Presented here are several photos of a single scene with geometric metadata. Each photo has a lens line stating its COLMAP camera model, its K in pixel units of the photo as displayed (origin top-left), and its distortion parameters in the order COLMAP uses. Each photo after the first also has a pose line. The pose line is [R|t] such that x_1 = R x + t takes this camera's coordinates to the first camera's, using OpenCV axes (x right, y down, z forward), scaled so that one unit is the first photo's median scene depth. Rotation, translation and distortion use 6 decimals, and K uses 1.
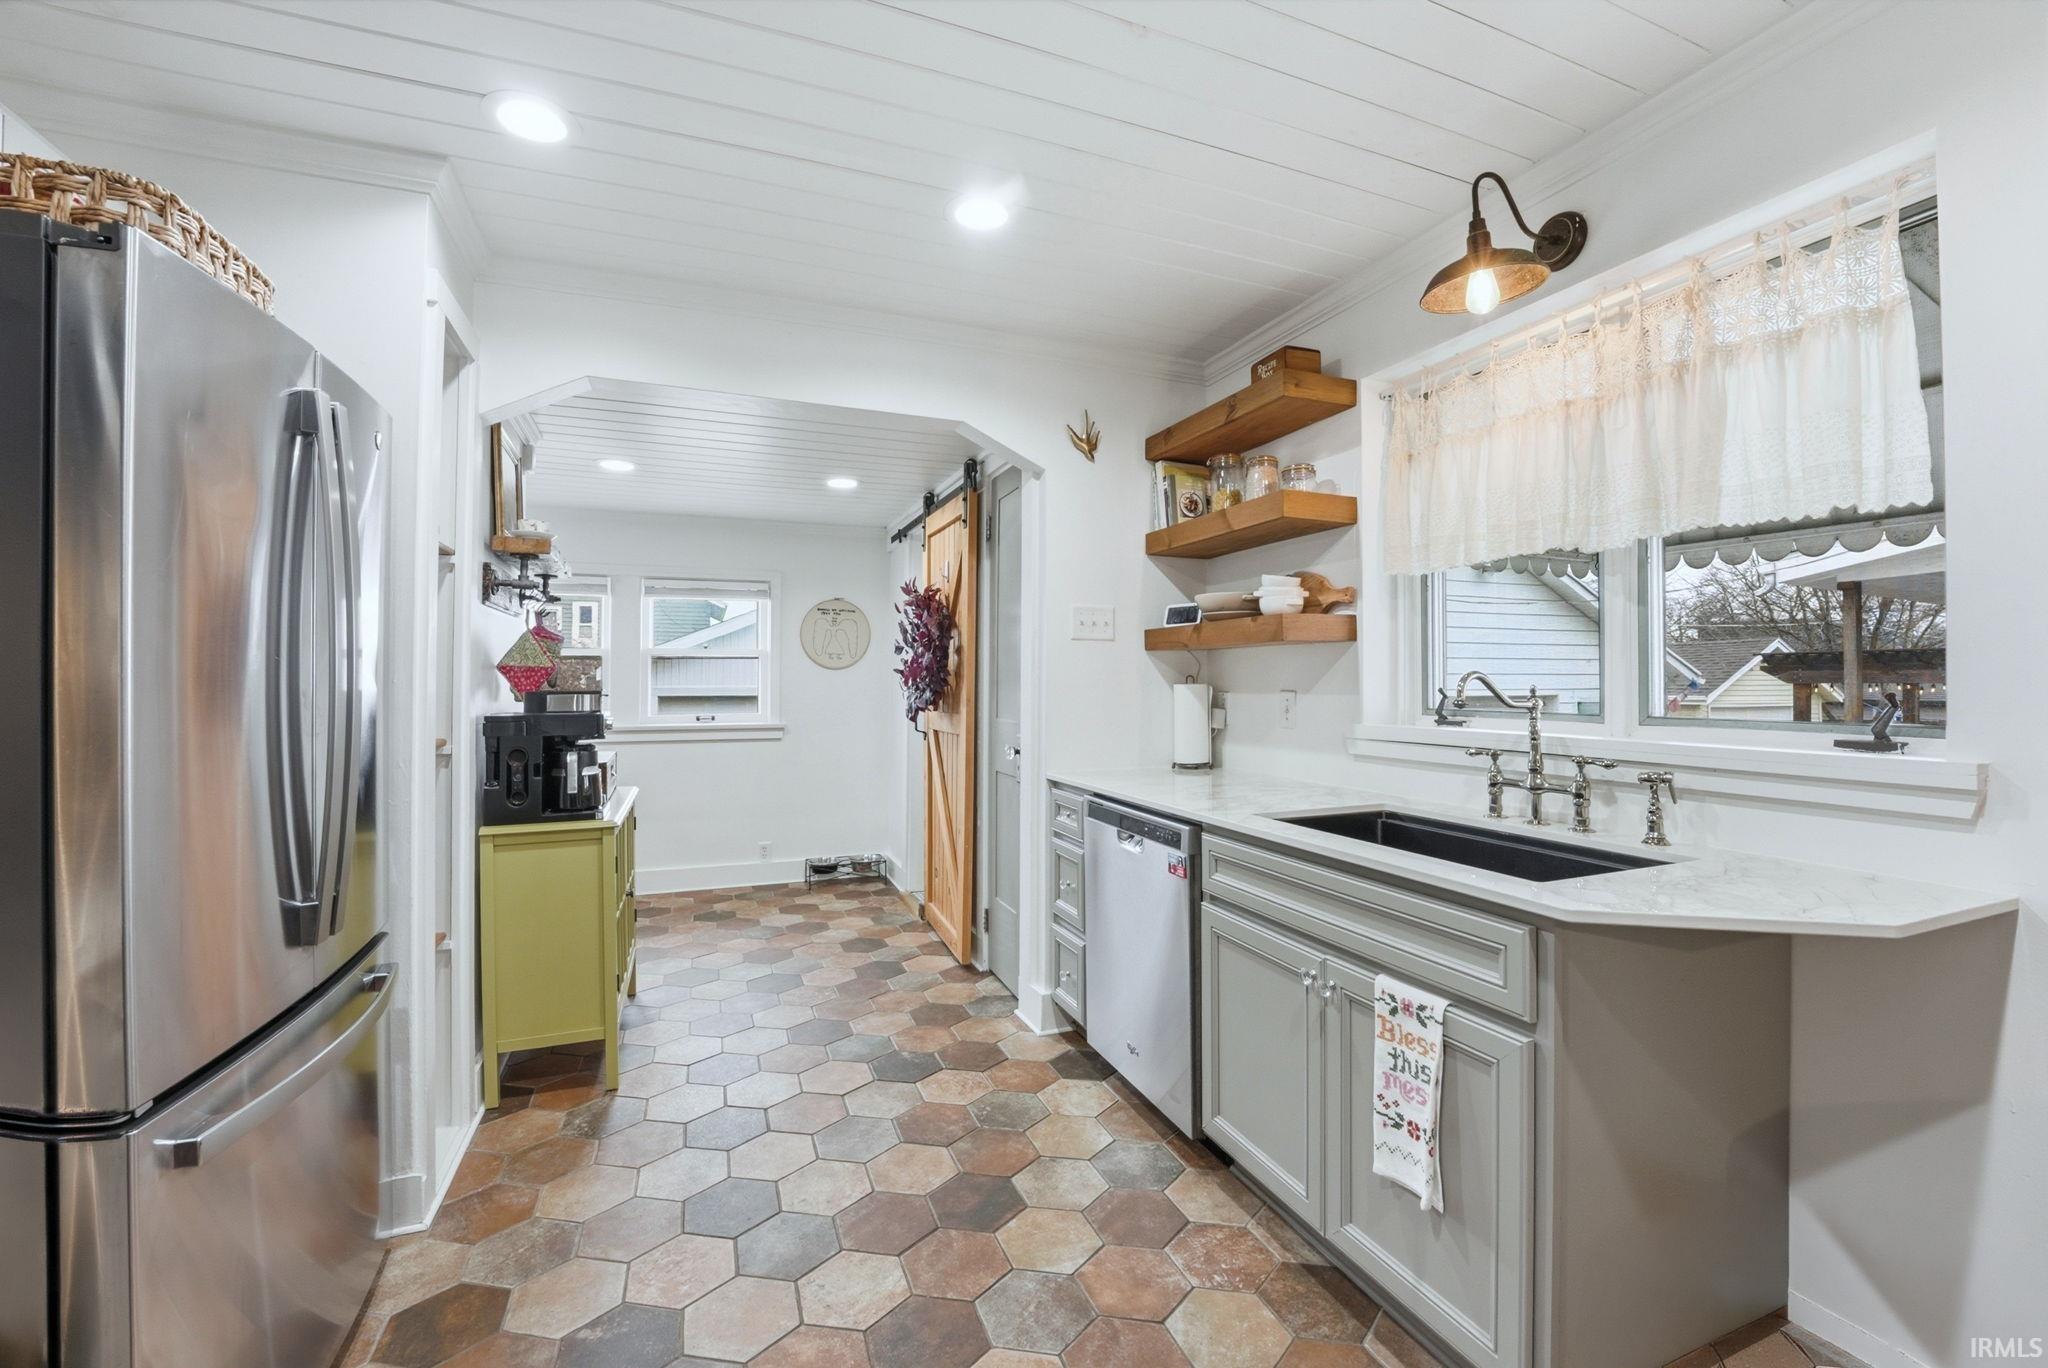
lens RADIAL K [[858.2, 0, 1033.4], [0, 858.2, 684.5], [0, 0, 1]] dist [-0.023683, 0.000702]
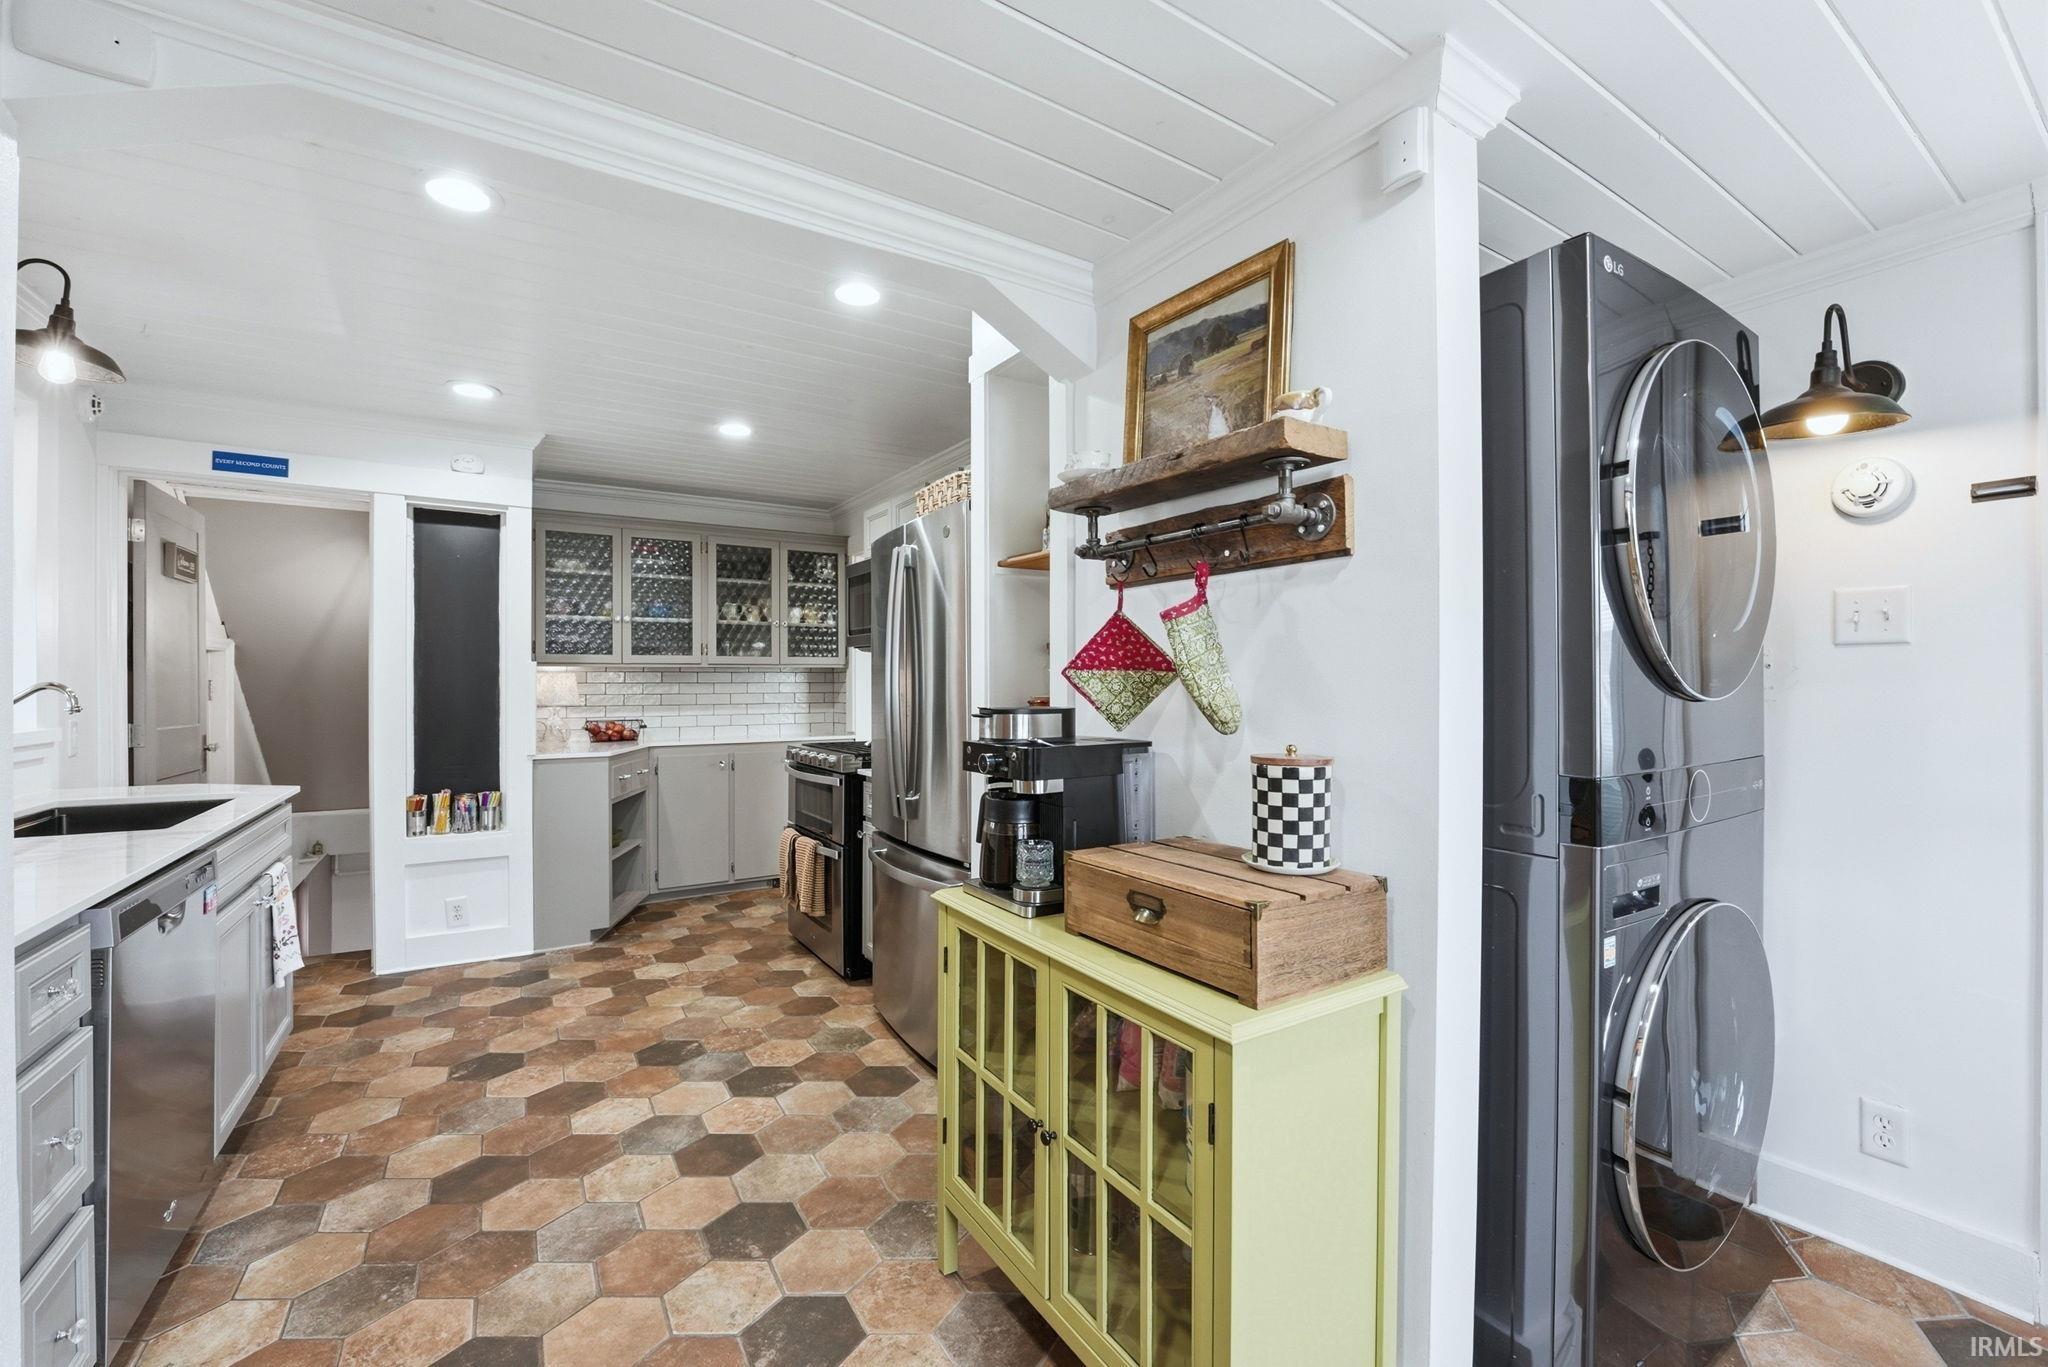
lens RADIAL K [[858.2, 0, 1033.4], [0, 858.2, 684.0], [0, 0, 1]] dist [-0.023683, 0.000702]
pose [[-0.982927, 0.002384, -0.183980, -0.542644], [0.002570, 0.999996, -0.000773, -0.009061], [0.183977, -0.001233, -0.982930, 2.122164]]
